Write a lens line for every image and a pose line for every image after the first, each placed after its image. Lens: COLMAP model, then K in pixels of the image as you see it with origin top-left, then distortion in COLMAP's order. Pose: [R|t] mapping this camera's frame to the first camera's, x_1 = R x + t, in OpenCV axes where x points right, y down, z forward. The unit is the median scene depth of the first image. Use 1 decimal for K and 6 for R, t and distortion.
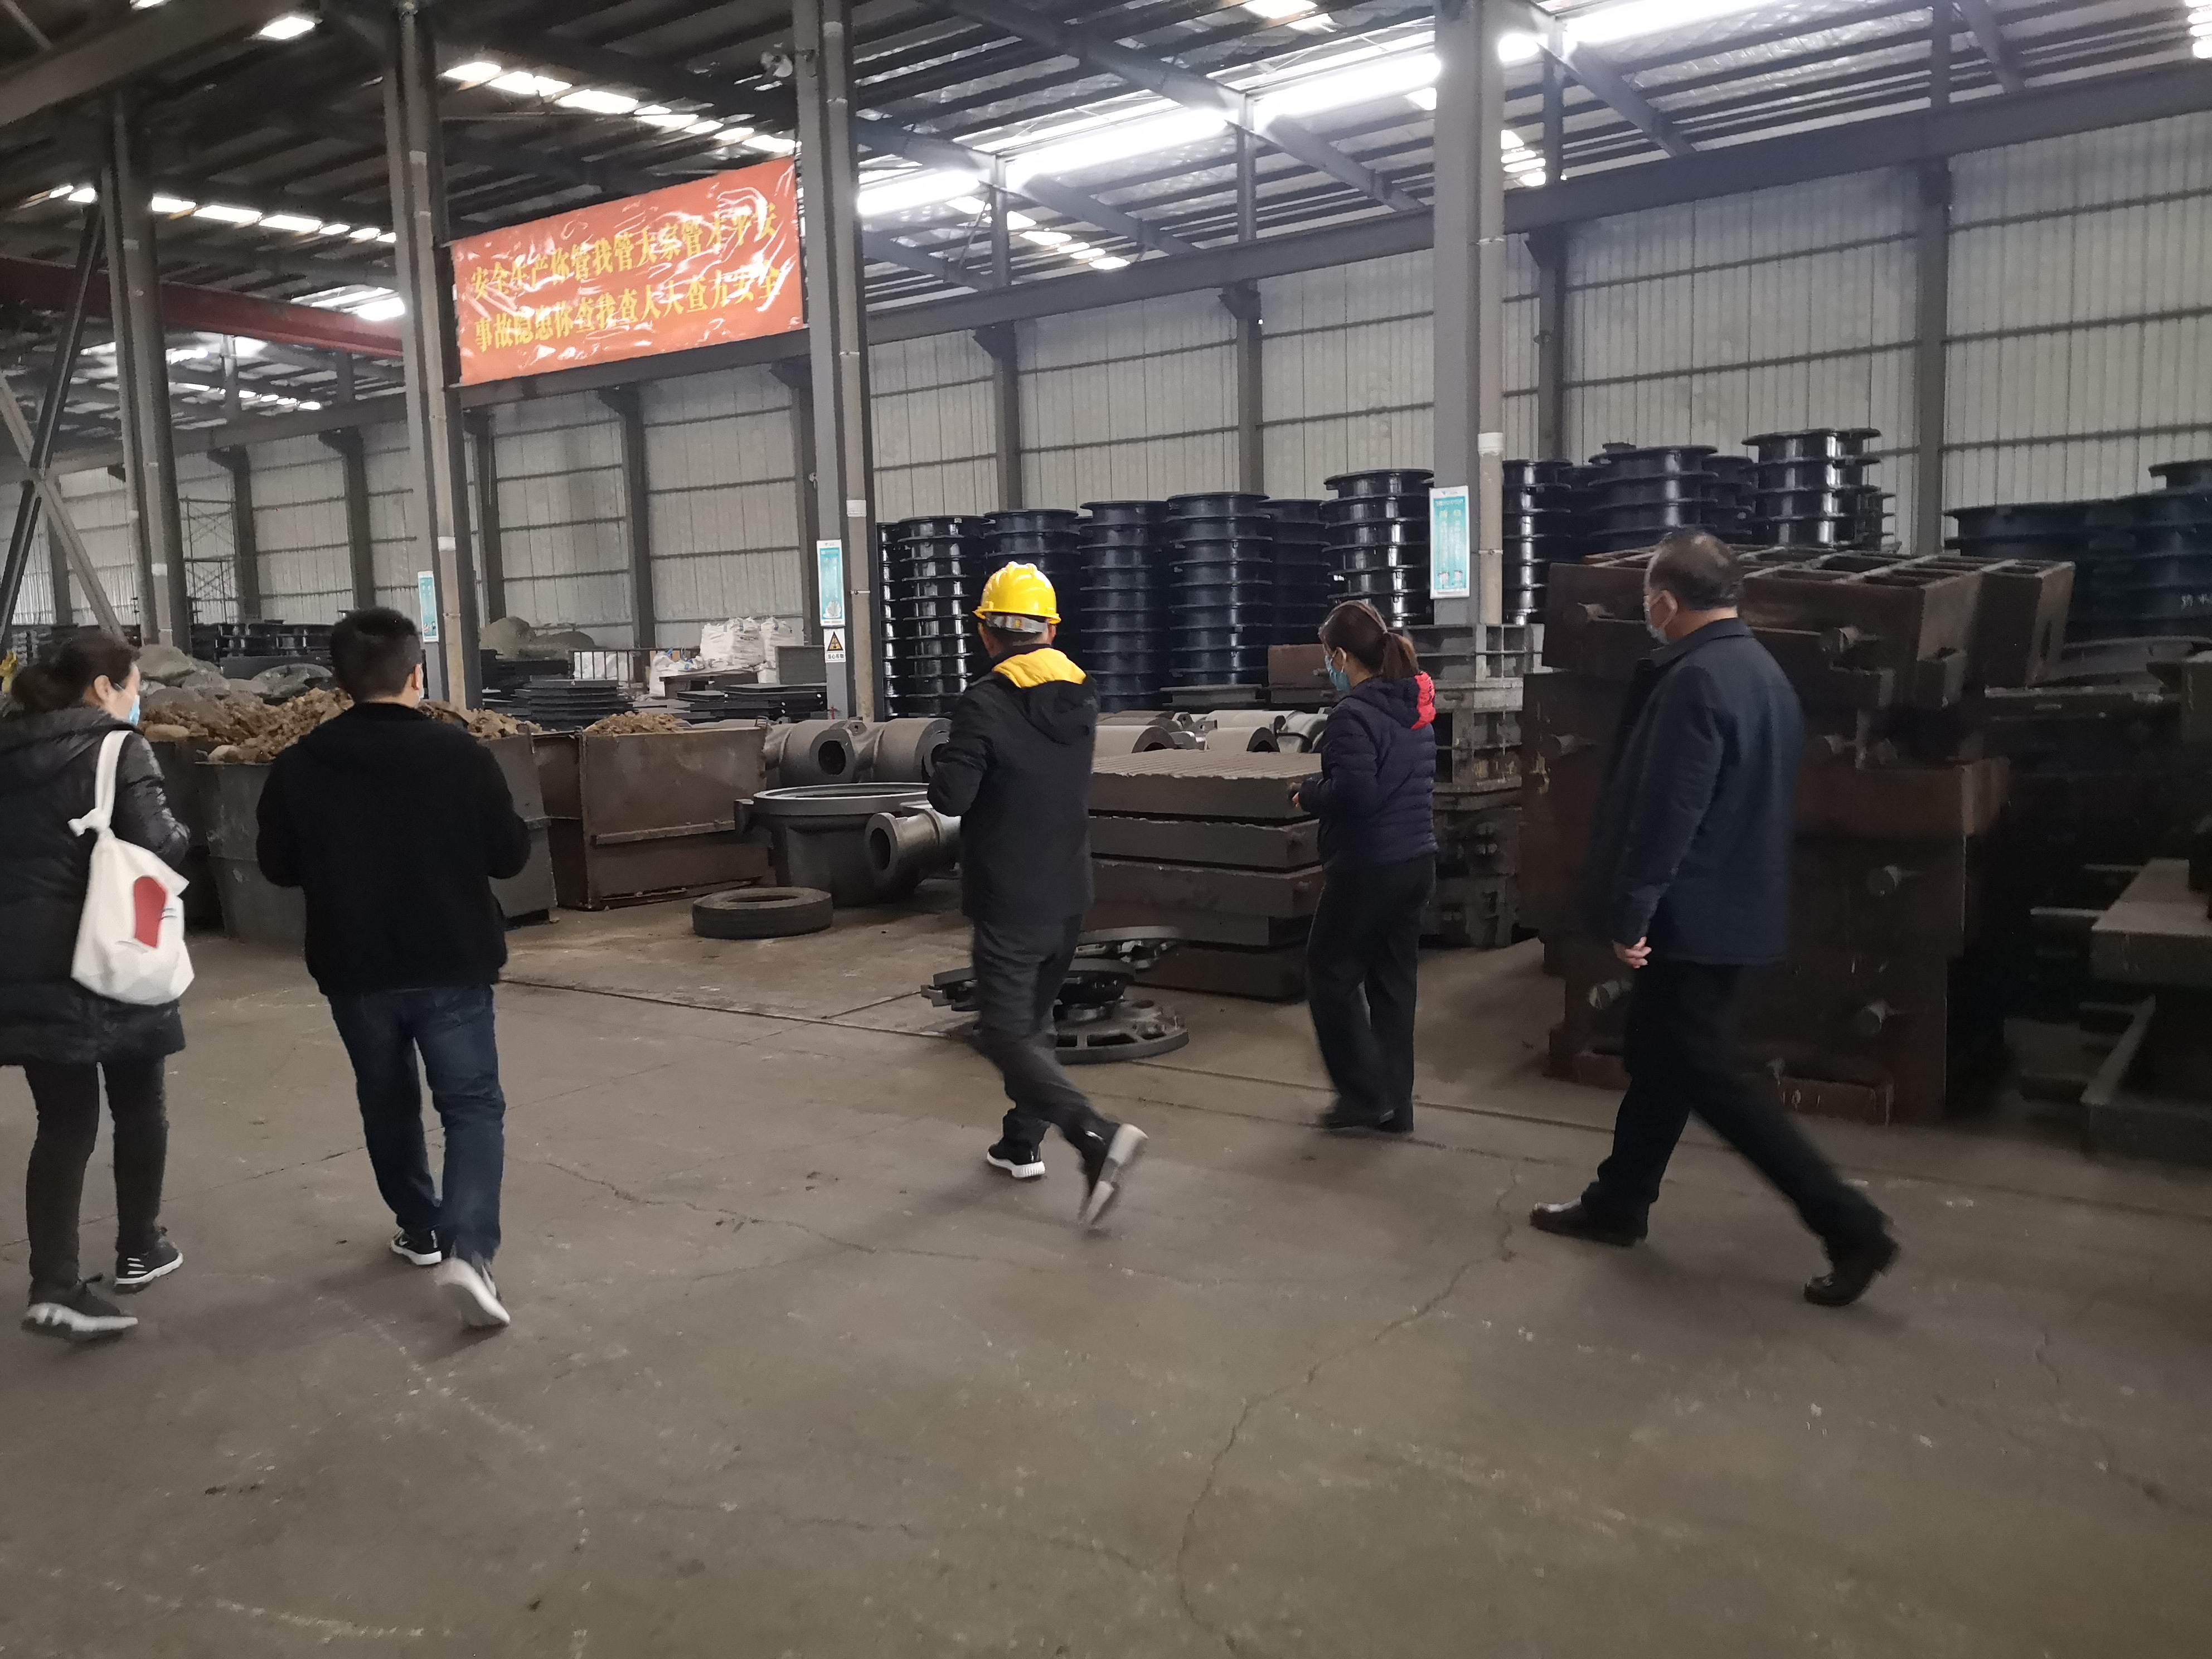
lens RADIAL K [[1678.7, 0, 1104.1], [0, 1678.7, 831.0], [0, 0, 1]] dist [0.009329, -0.008332]
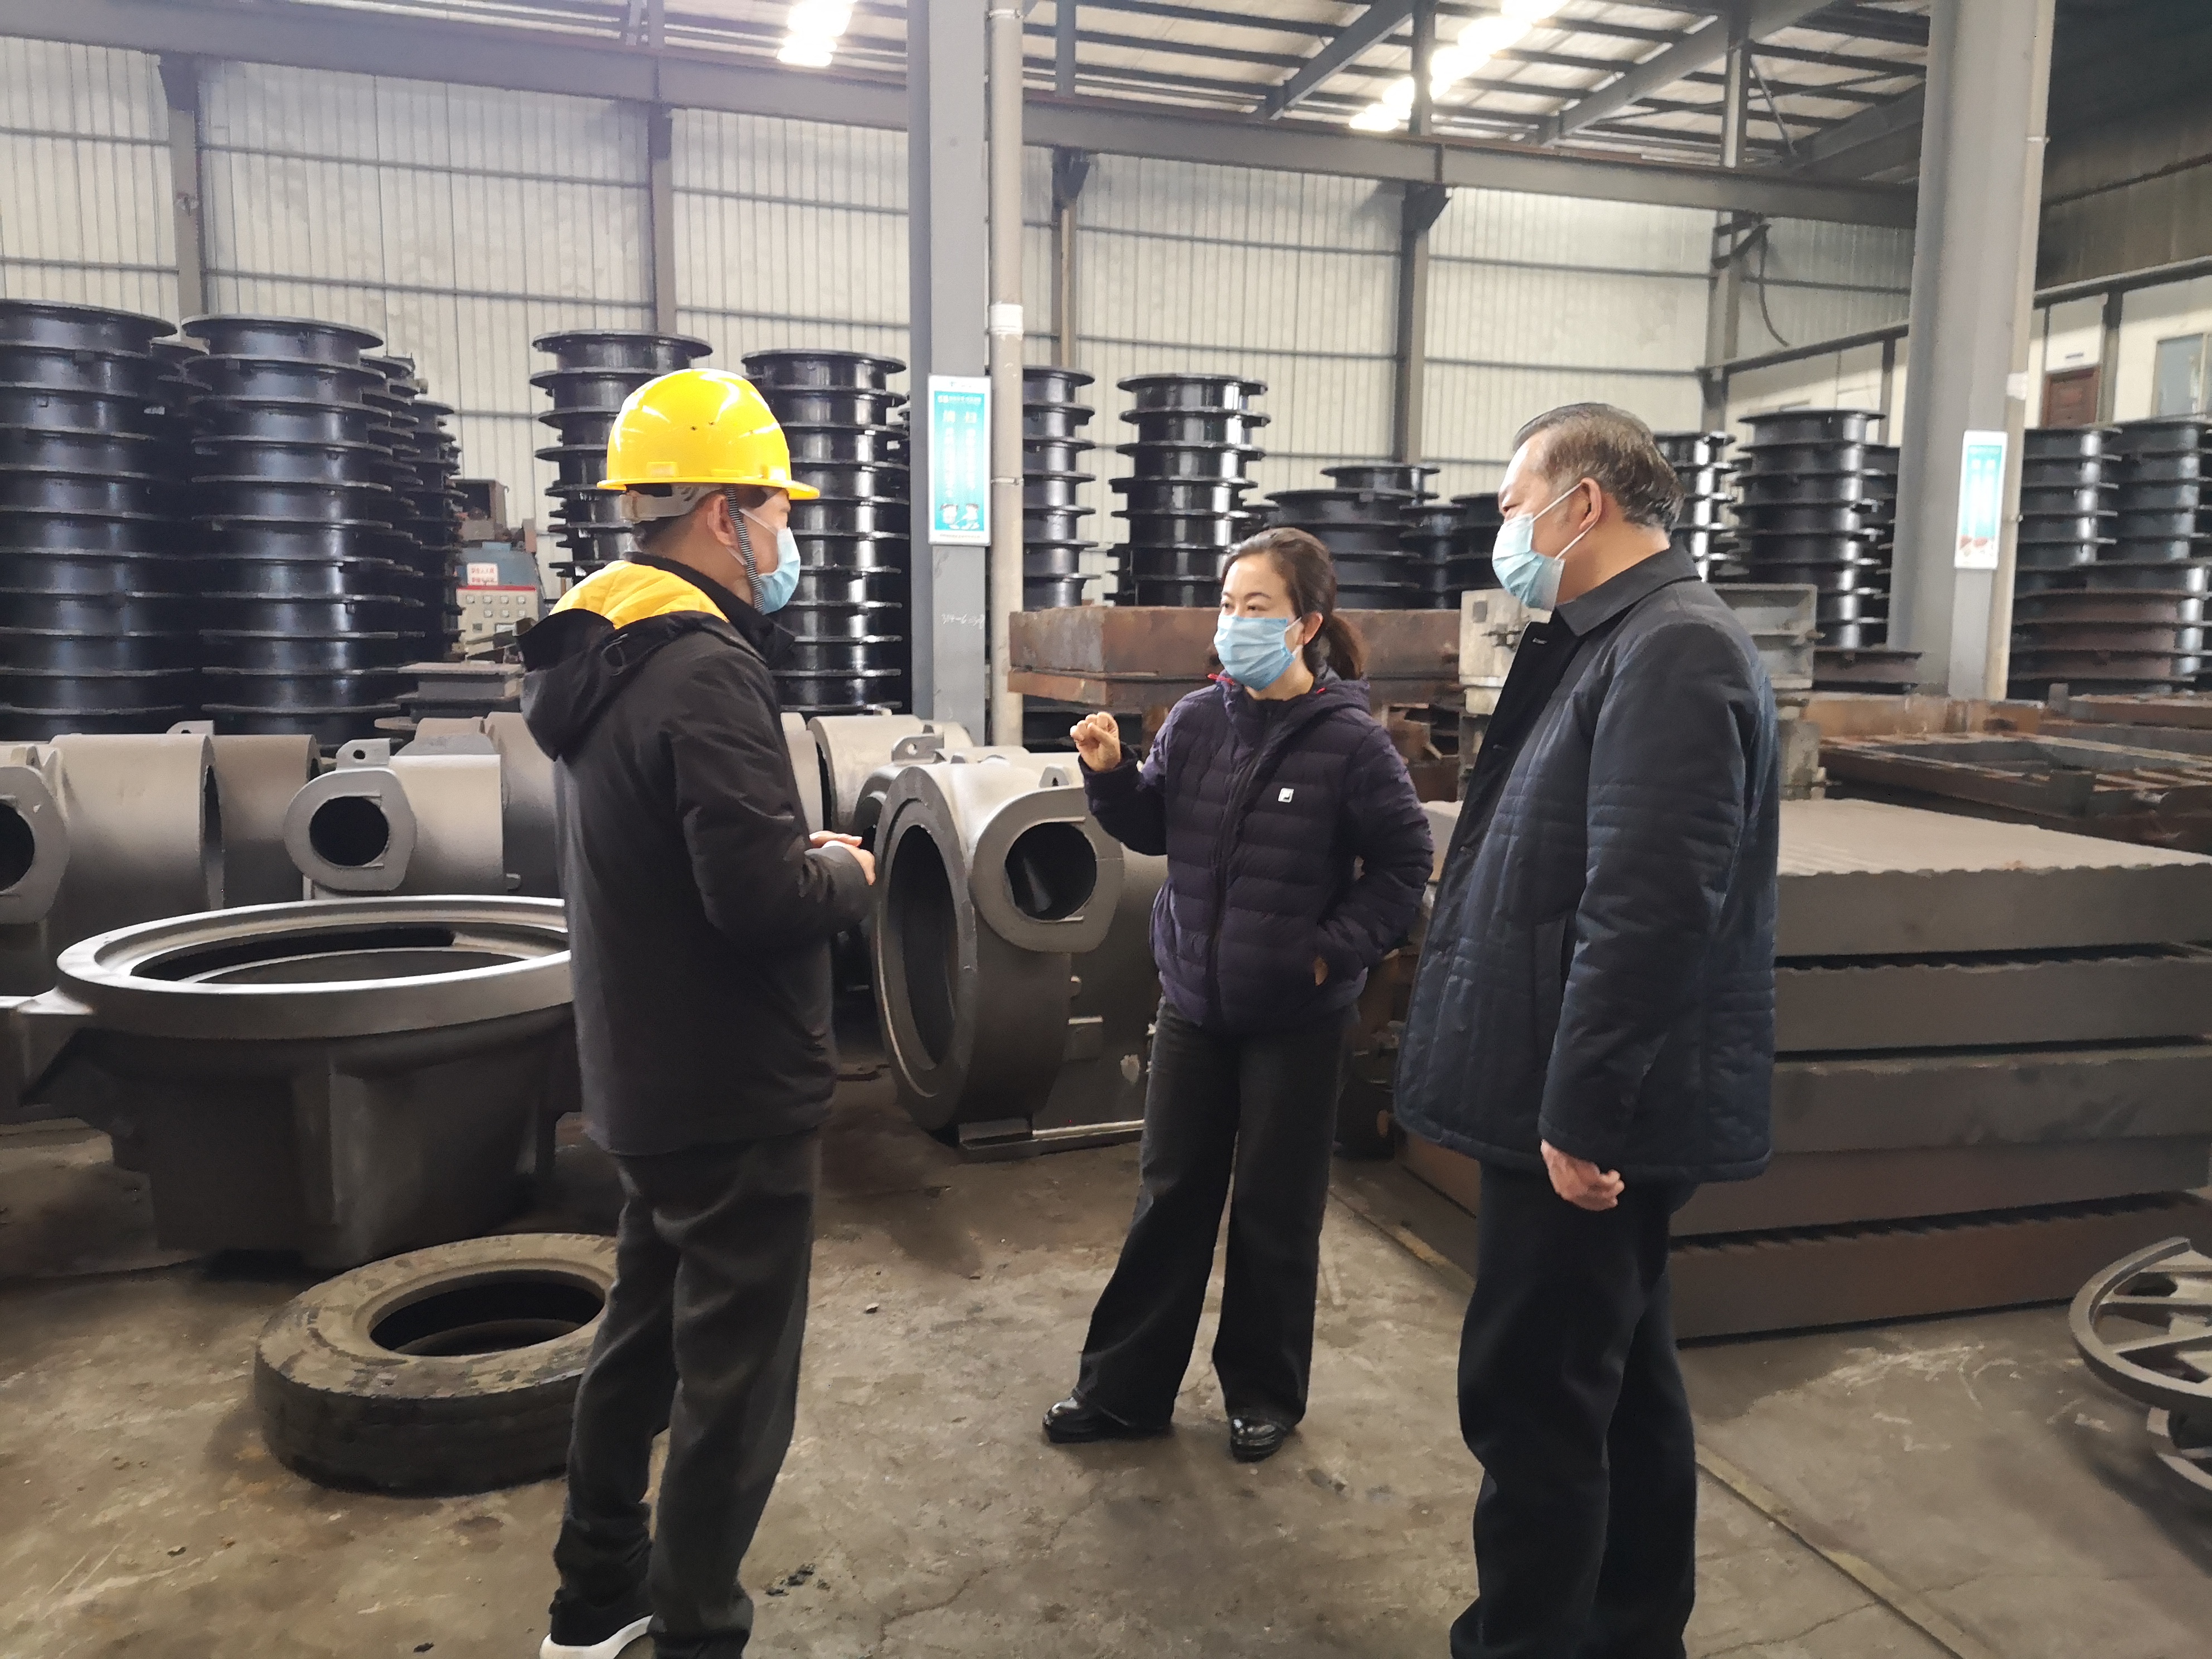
lens RADIAL K [[1678.7, 0, 1110.2], [0, 1678.7, 836.6], [0, 0, 1]] dist [0.009329, -0.008332]
pose [[0.590240, -0.062052, 0.804839, -0.177003], [0.049249, 0.997952, 0.040823, -0.026821], [-0.805724, 0.015543, 0.592087, 0.322307]]
